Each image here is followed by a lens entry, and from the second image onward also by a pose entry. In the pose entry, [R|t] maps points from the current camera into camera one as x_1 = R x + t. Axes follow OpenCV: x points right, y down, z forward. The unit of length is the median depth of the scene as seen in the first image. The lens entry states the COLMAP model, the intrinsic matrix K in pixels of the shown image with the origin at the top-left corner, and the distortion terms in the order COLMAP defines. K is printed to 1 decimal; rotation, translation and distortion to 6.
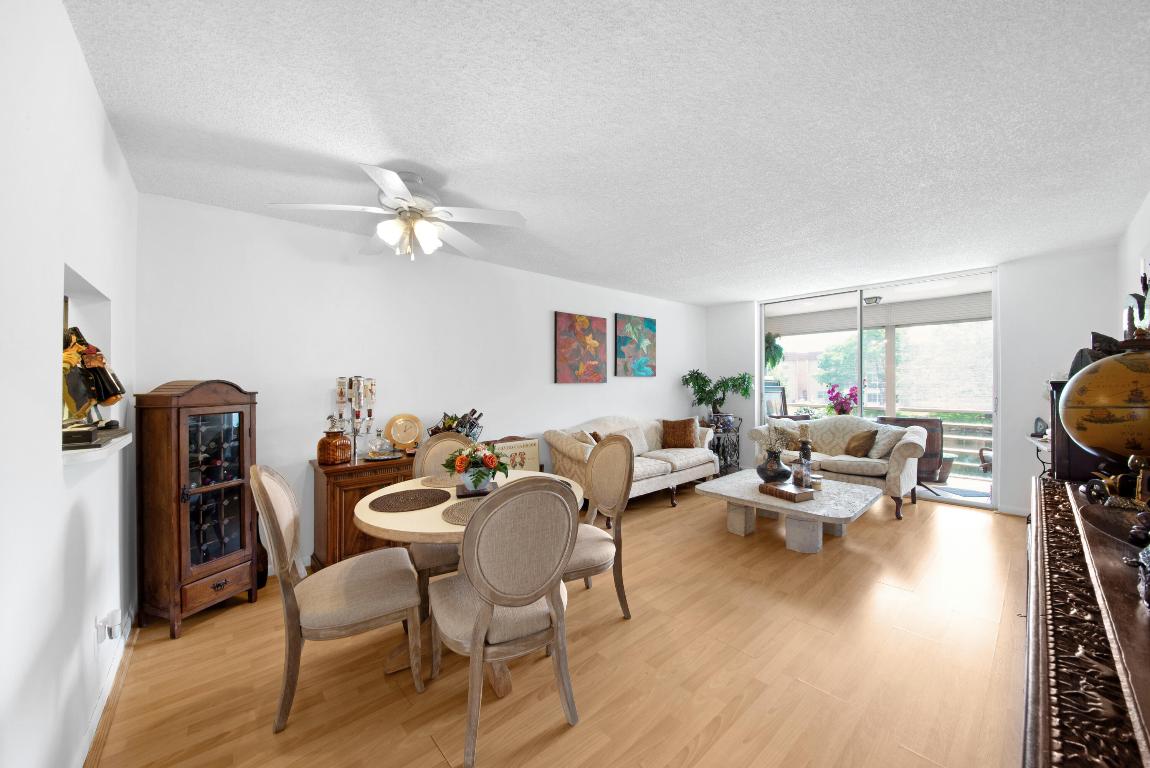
lens RADIAL K [[407.9, 0, 575.8], [0, 407.9, 382.0], [0, 0, 1]] dist [0.017704, -0.021367]
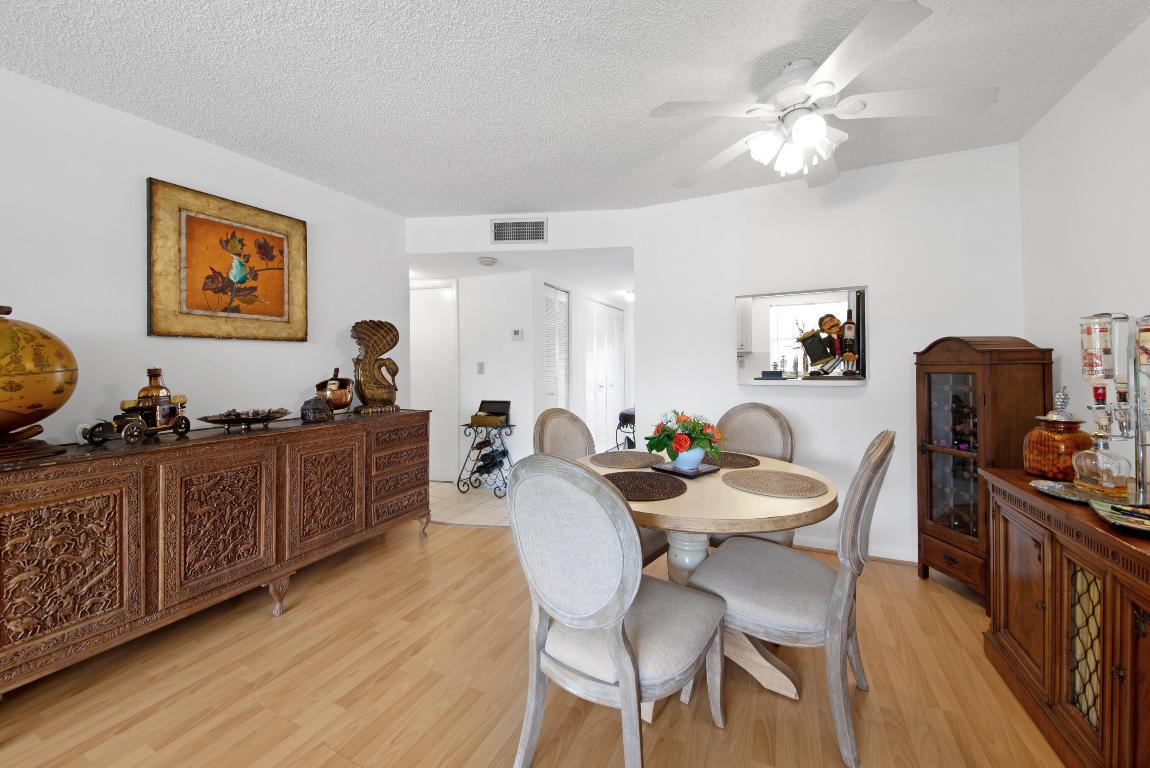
lens RADIAL K [[413.9, 0, 576.0], [0, 413.9, 357.1], [0, 0, 1]] dist [-0.007767, -0.000290]
pose [[-0.910605, 0.009802, -0.413162, 0.134281], [0.014763, 0.999852, -0.008818, 0.019370], [0.413015, -0.014129, -0.910615, 0.723759]]
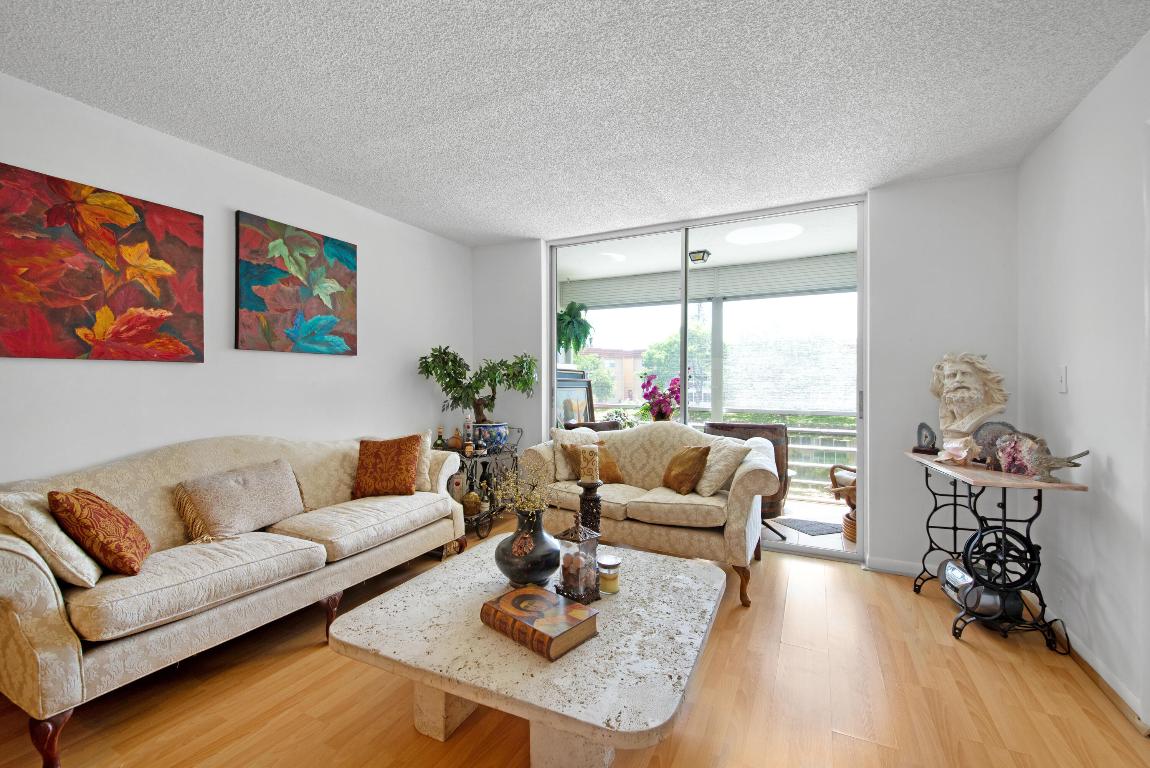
lens RADIAL K [[467.9, 0, 578.8], [0, 467.9, 384.3], [0, 0, 1]] dist [0.001433, -0.012787]
pose [[0.921874, 0.003792, 0.387470, 0.251768], [-0.006646, 0.999960, 0.006026, 0.019486], [-0.387432, -0.008131, 0.921862, 0.379342]]
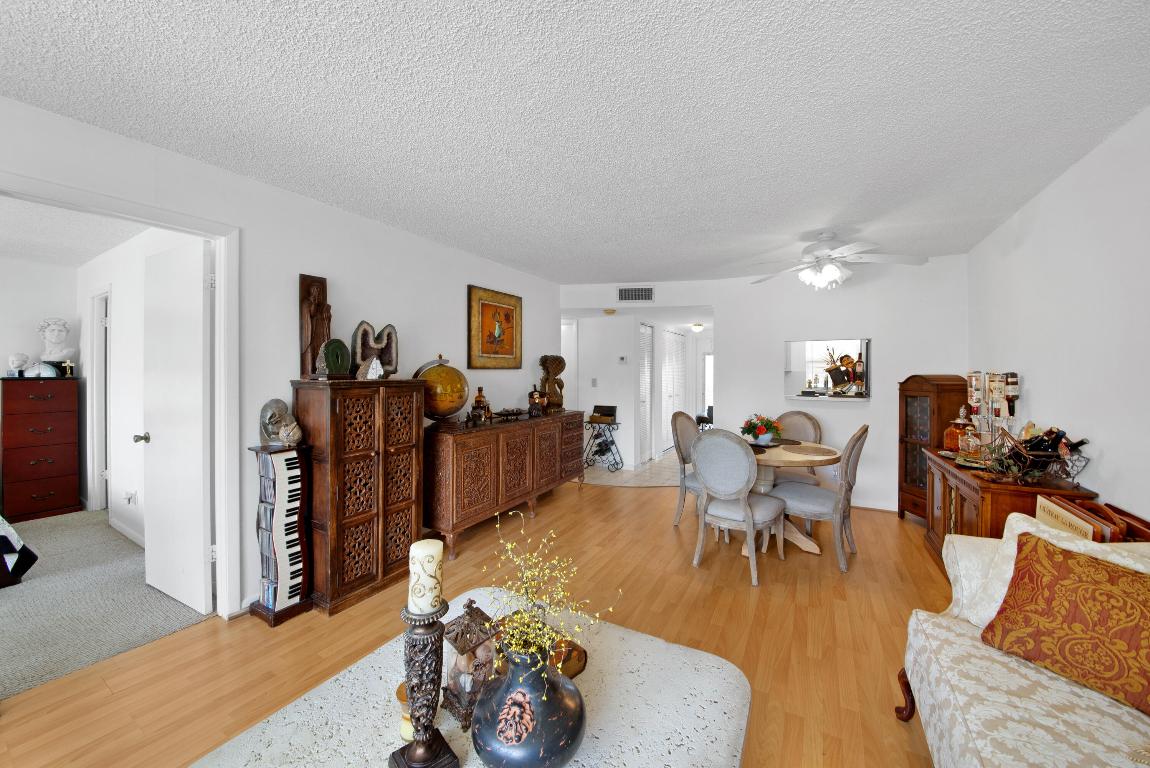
lens RADIAL K [[397.5, 0, 577.9], [0, 397.5, 366.3], [0, 0, 1]] dist [0.000217, -0.007779]
pose [[-0.939980, 0.000201, -0.341230, 0.420551], [0.001301, 0.999995, -0.002994, -0.014404], [0.341227, -0.003258, -0.939975, 0.959107]]
